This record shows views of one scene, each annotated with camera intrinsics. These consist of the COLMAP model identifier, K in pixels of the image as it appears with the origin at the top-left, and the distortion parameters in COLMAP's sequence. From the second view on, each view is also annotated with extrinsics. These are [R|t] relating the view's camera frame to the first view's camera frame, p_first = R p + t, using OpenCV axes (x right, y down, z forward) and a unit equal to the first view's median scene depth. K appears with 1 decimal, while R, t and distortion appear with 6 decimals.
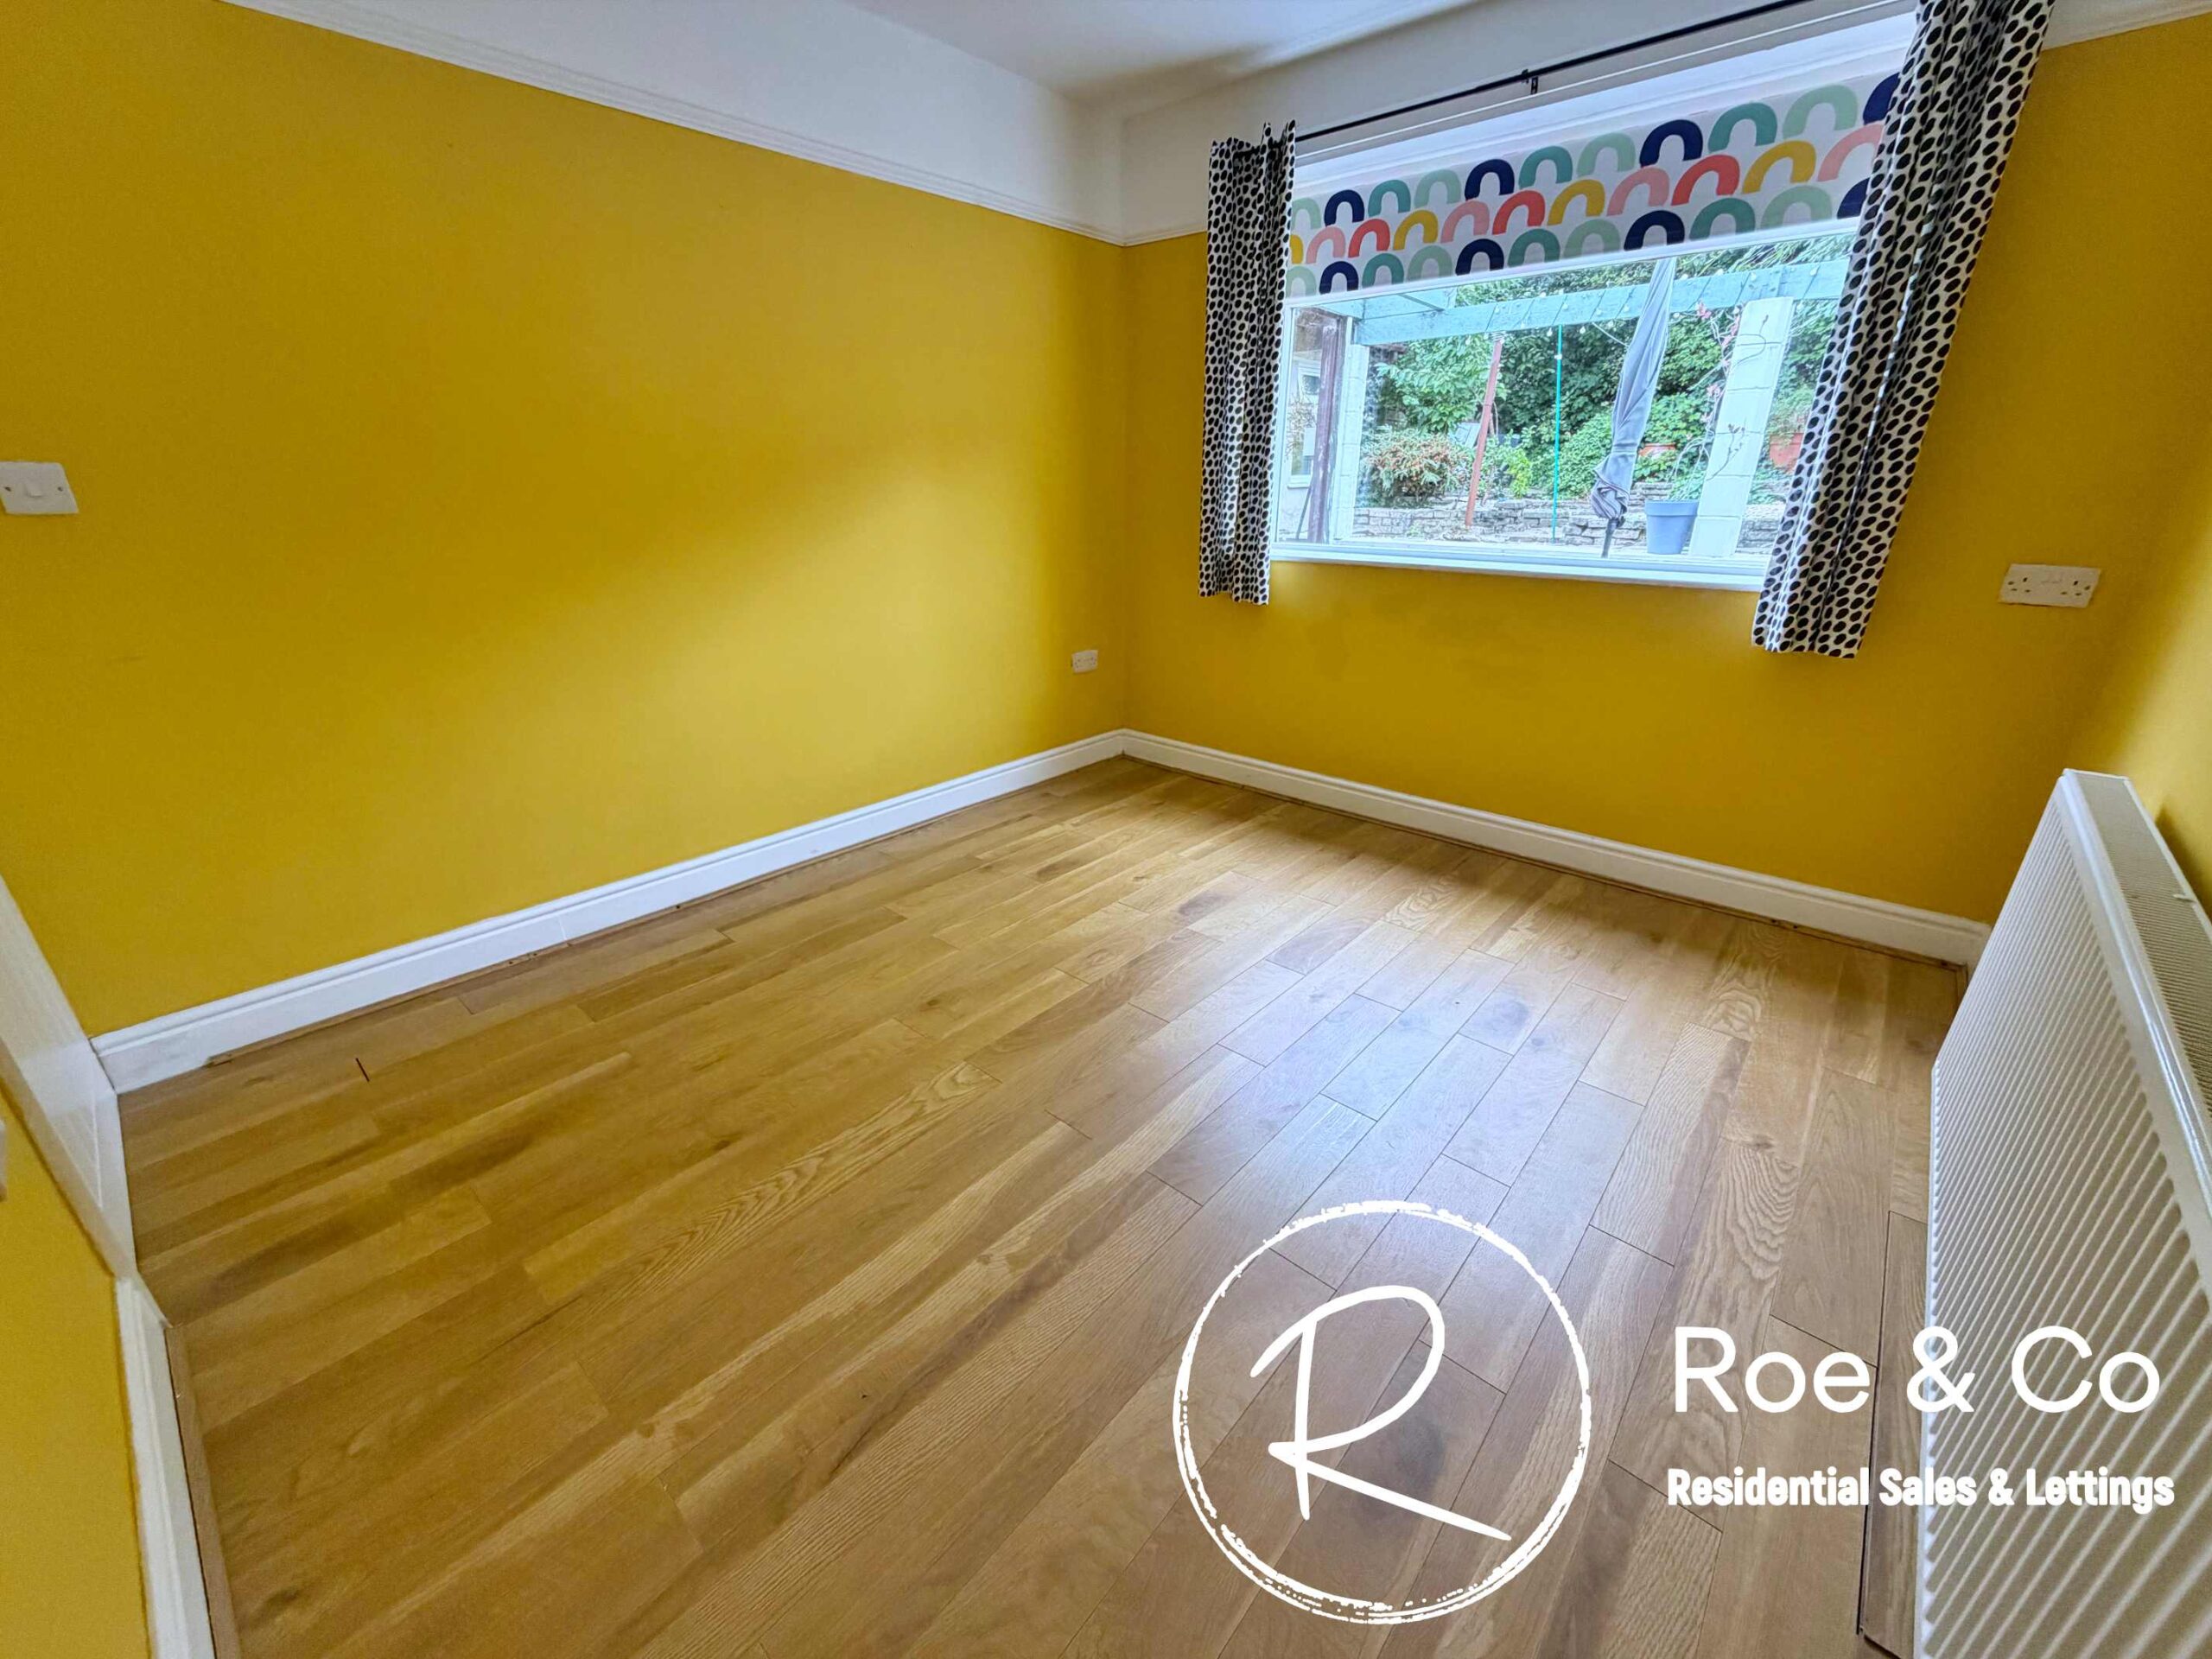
lens RADIAL K [[879.8, 0, 1106.2], [0, 879.8, 829.3], [0, 0, 1]] dist [0.000443, -0.000484]
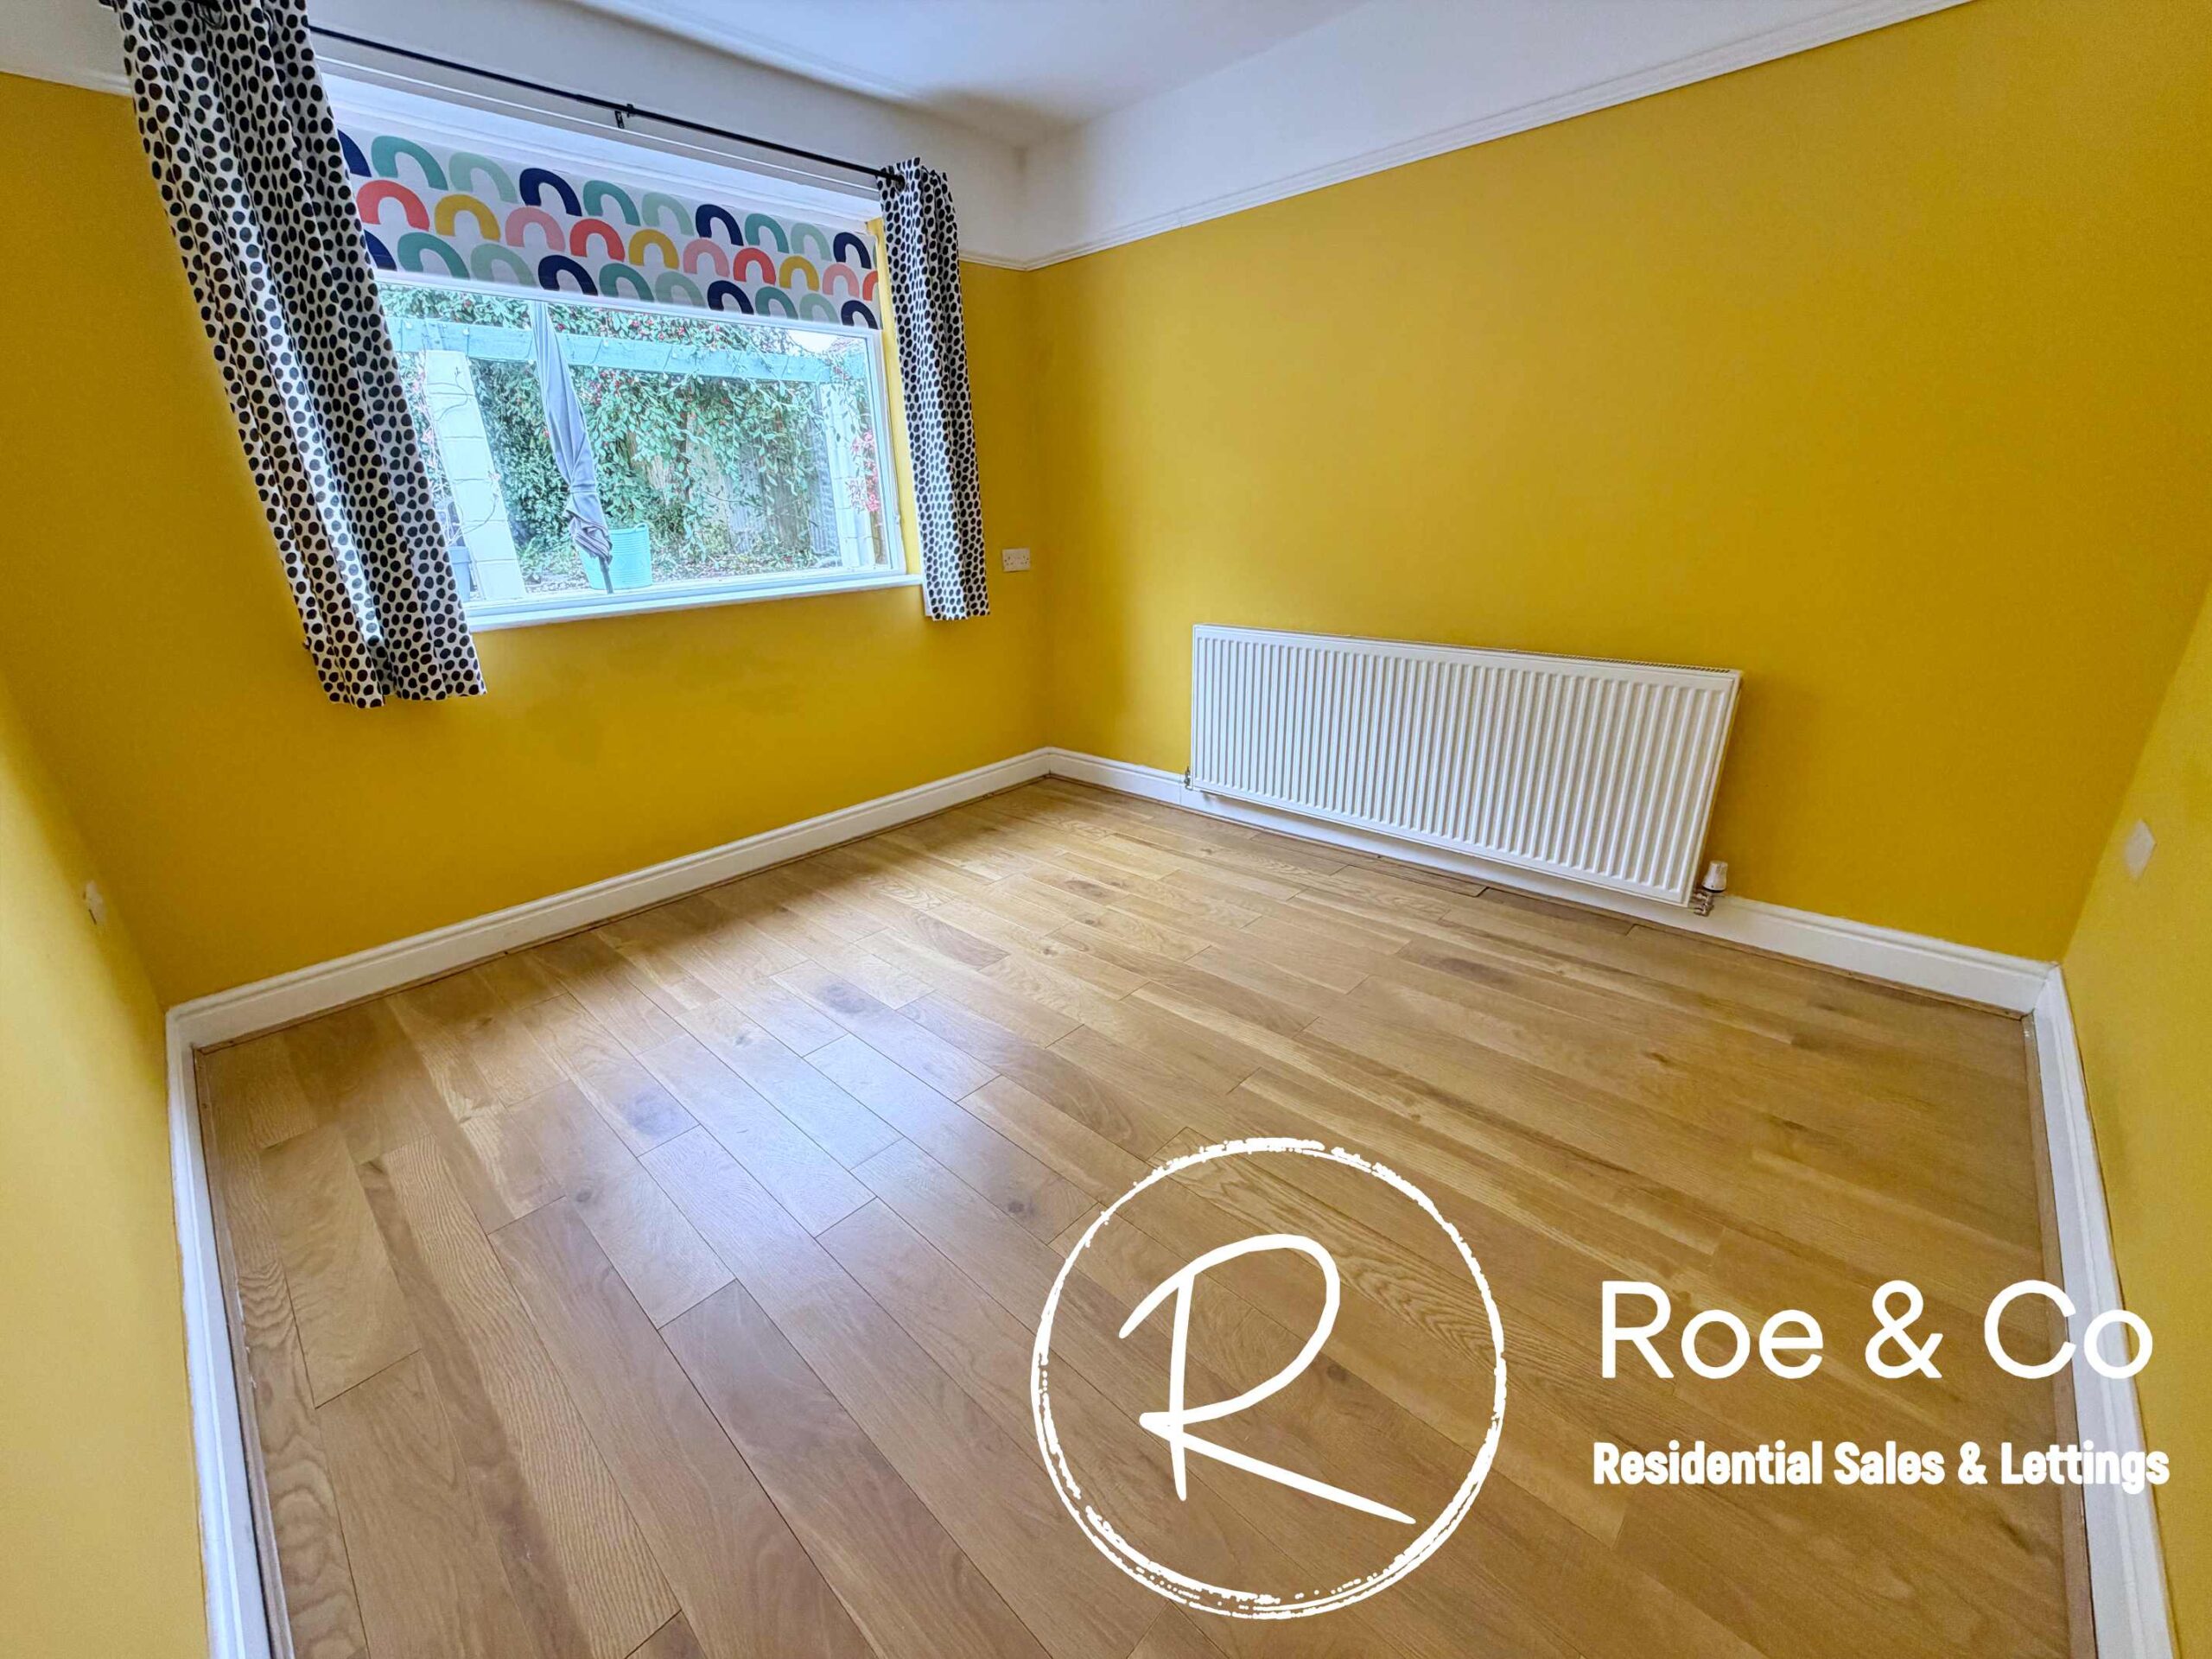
lens RADIAL K [[879.8, 0, 1103.8], [0, 879.8, 830.8], [0, 0, 1]] dist [0.000443, -0.000484]
pose [[0.025029, -0.358738, 0.933103, -0.625452], [0.395192, 0.860916, 0.320385, -0.231844], [-0.918257, 0.360736, 0.163318, 0.556635]]
